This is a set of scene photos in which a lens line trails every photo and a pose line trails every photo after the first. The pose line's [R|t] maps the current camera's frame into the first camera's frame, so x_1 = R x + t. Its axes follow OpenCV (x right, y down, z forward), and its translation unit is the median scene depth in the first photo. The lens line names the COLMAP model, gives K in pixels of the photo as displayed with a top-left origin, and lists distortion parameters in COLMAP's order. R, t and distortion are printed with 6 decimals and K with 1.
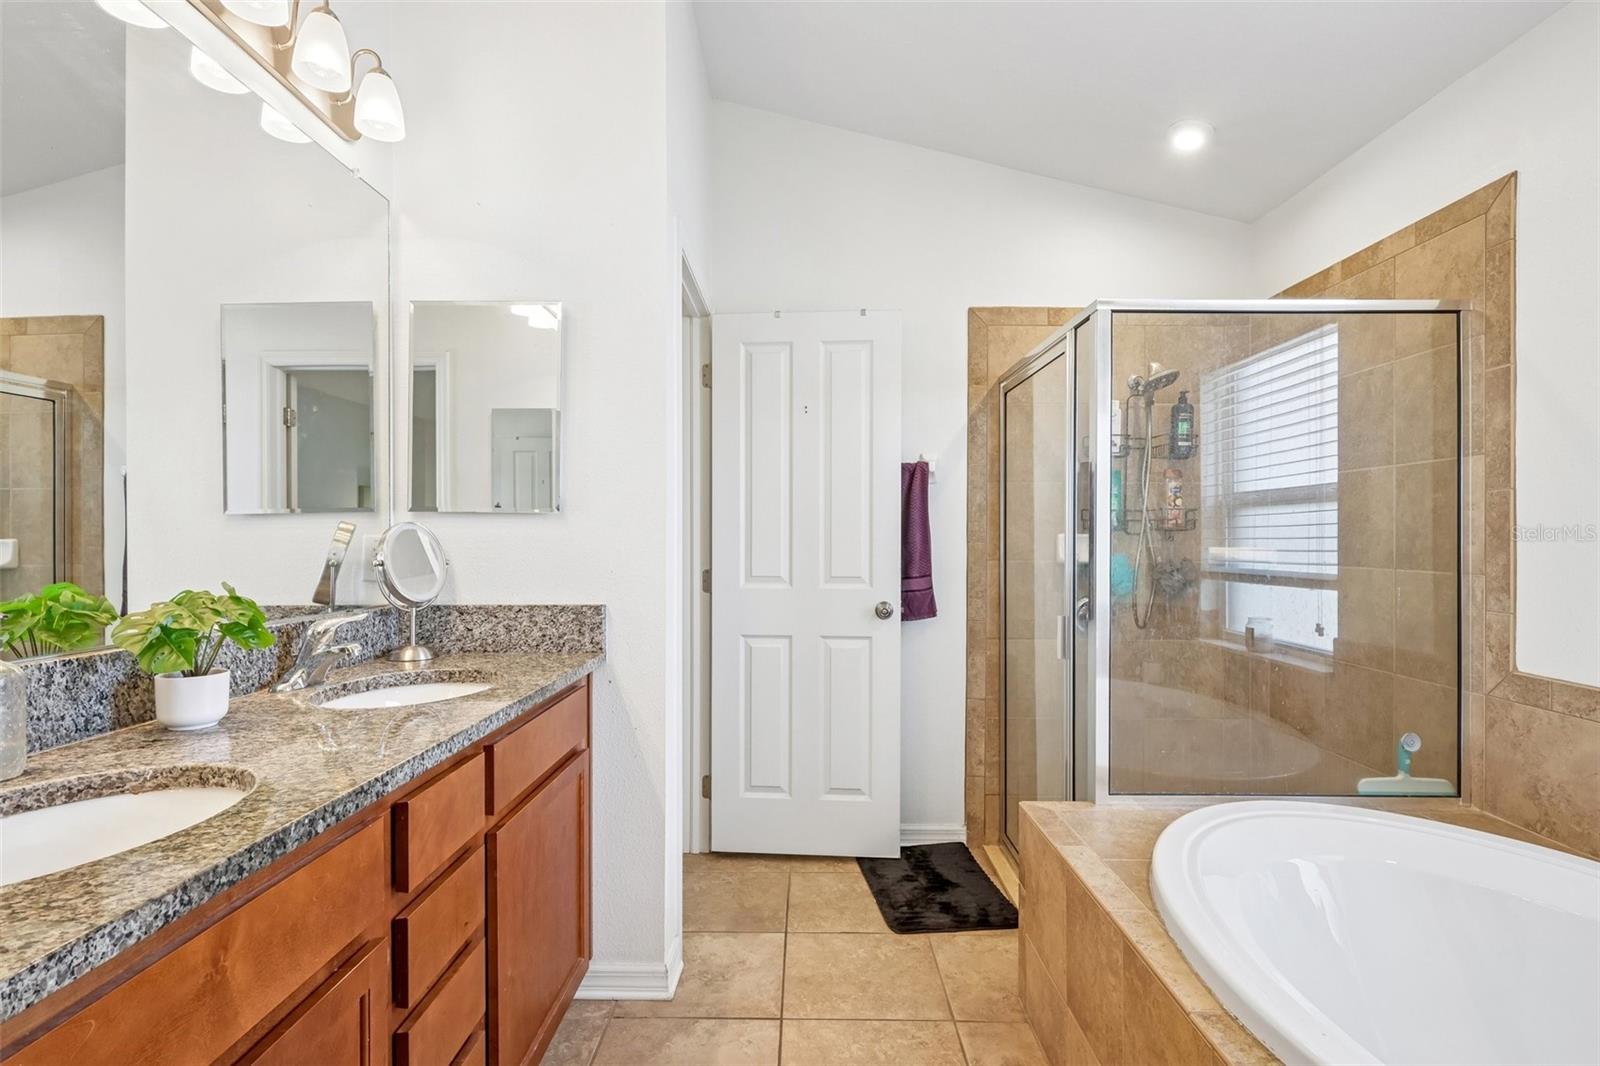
lens RADIAL K [[779.3, 0, 798.5], [0, 779.3, 539.8], [0, 0, 1]] dist [-0.002988, 0.001806]
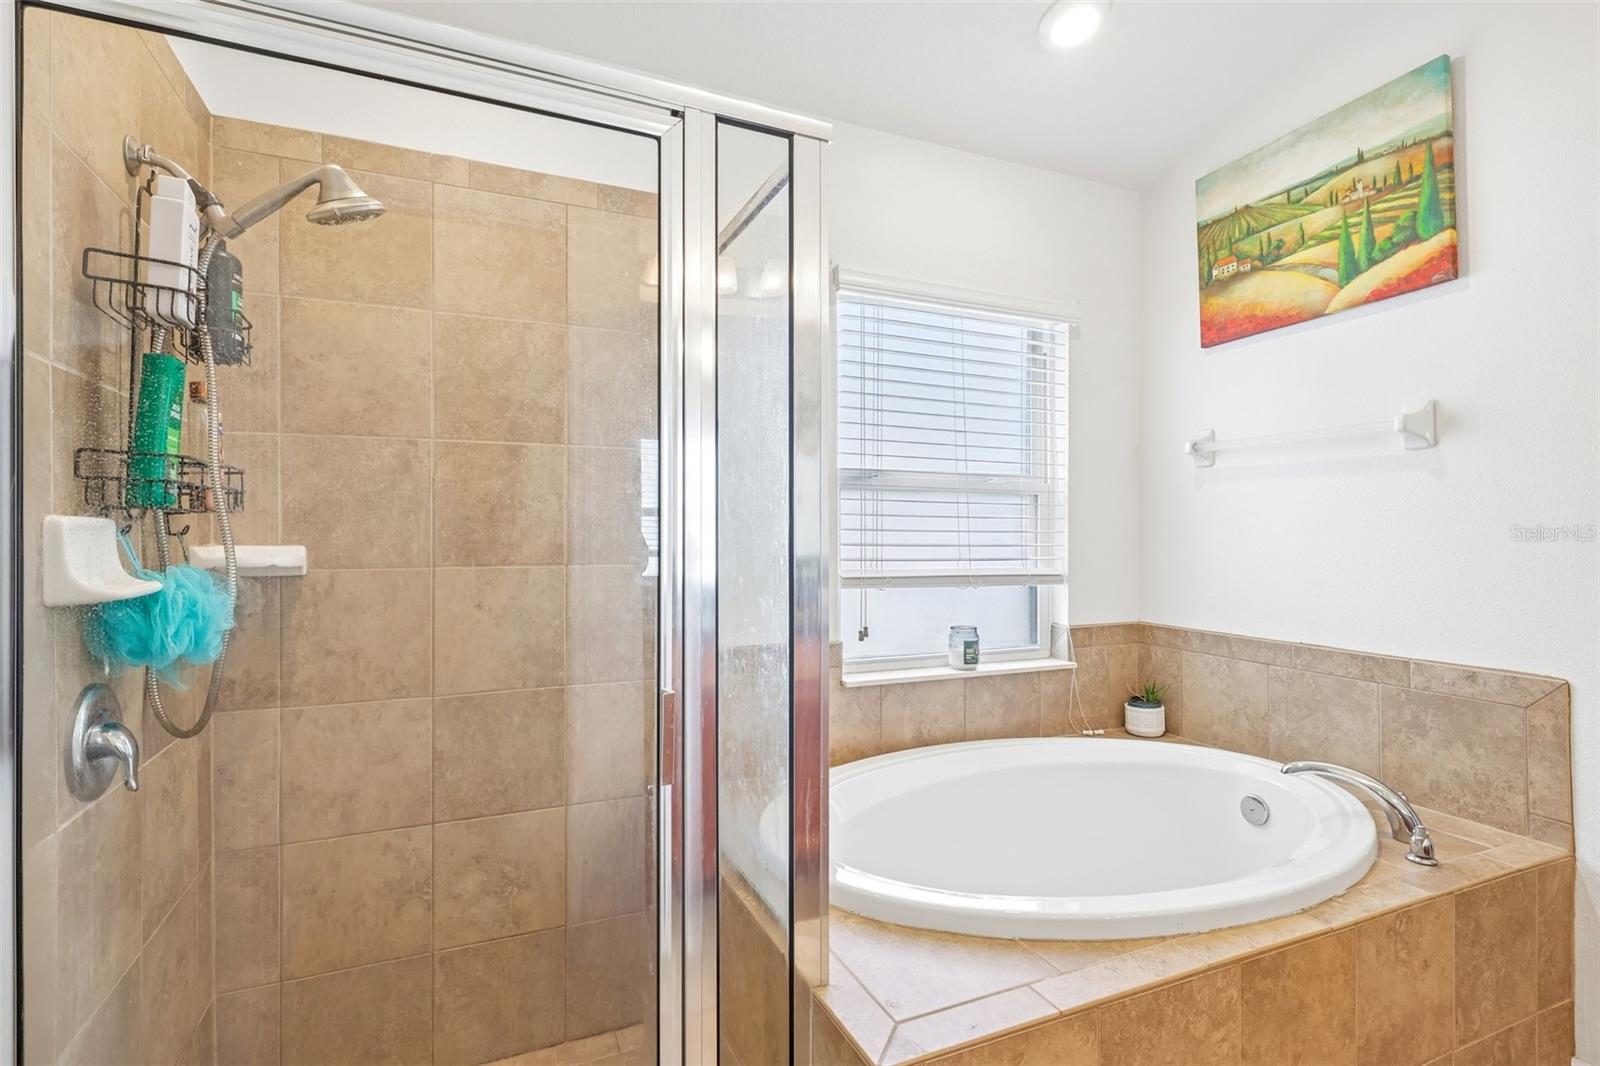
lens RADIAL K [[779.3, 0, 800.1], [0, 779.3, 526.4], [0, 0, 1]] dist [-0.002988, 0.001806]
pose [[-0.420841, -0.004906, 0.907121, -0.215016], [-0.015137, 0.999884, -0.001614, -0.014962], [-0.907008, -0.014410, -0.420866, 1.848948]]
